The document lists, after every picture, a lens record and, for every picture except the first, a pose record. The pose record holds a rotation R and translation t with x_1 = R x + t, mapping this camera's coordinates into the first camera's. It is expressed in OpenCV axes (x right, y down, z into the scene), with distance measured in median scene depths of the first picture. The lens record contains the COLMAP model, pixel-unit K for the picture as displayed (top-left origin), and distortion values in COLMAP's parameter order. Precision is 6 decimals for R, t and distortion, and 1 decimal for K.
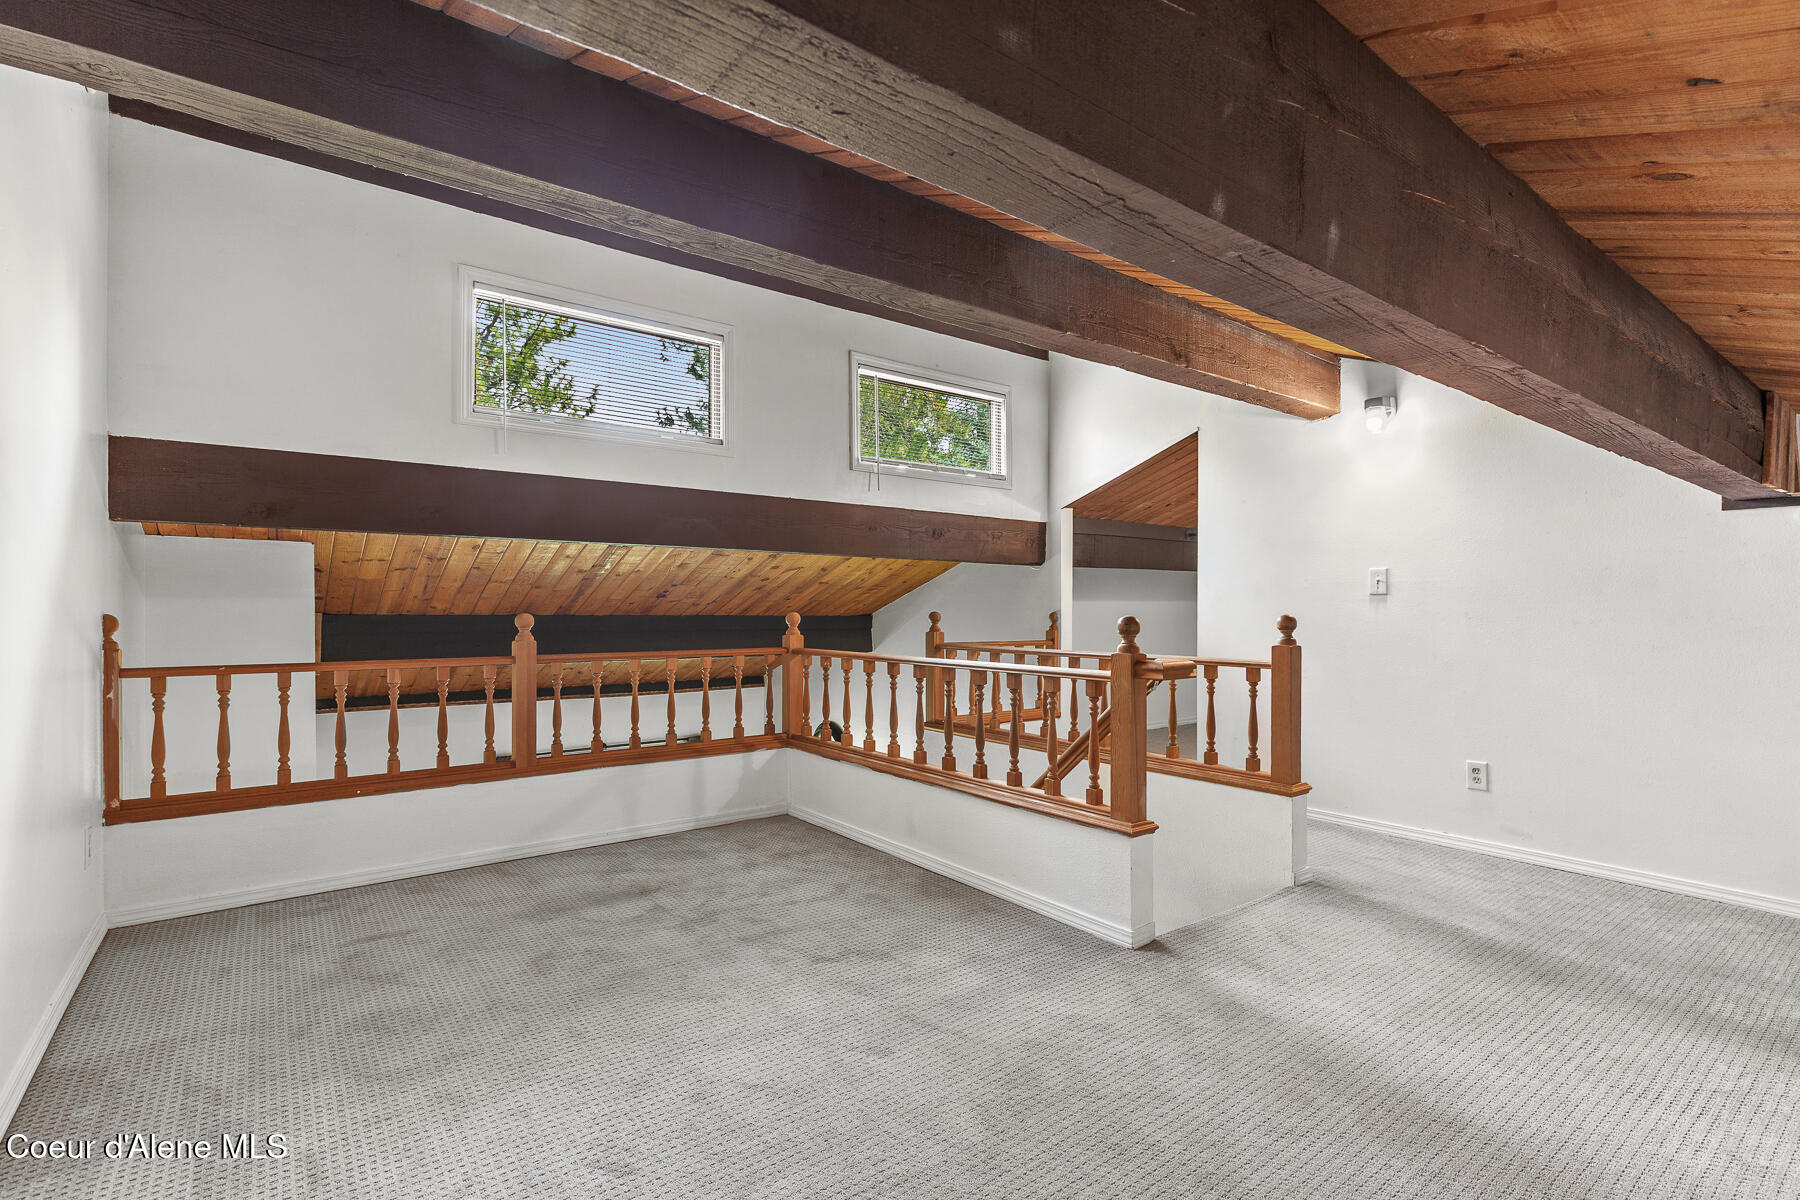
lens RADIAL K [[820.0, 0, 891.1], [0, 820.0, 609.7], [0, 0, 1]] dist [0.000053, -0.000042]
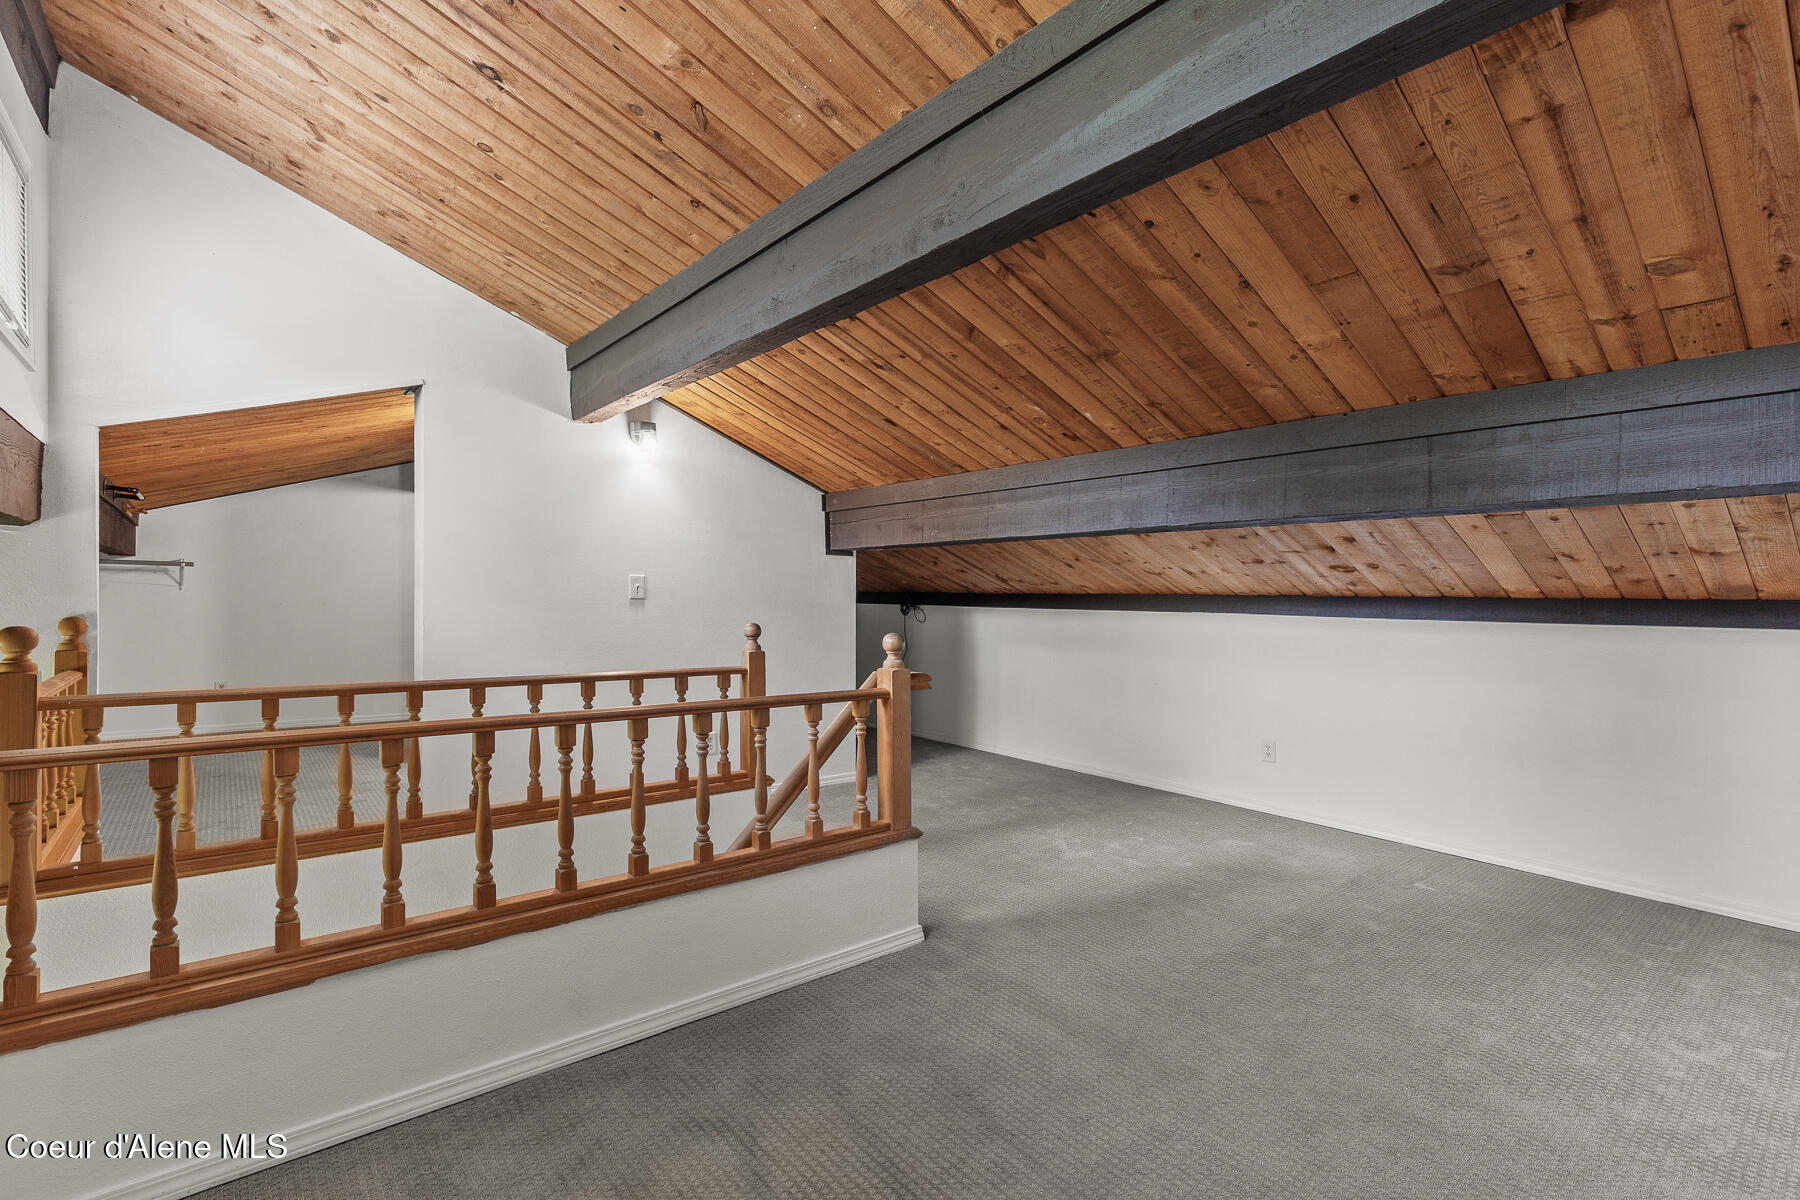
lens RADIAL K [[806.7, 0, 903.6], [0, 806.7, 572.2], [0, 0, 1]] dist [-0.001171, -0.000132]
pose [[-0.046300, 0.030056, 0.998475, -0.621238], [-0.017018, 0.999378, -0.030872, -0.033433], [-0.998783, -0.018421, -0.045760, 0.851929]]
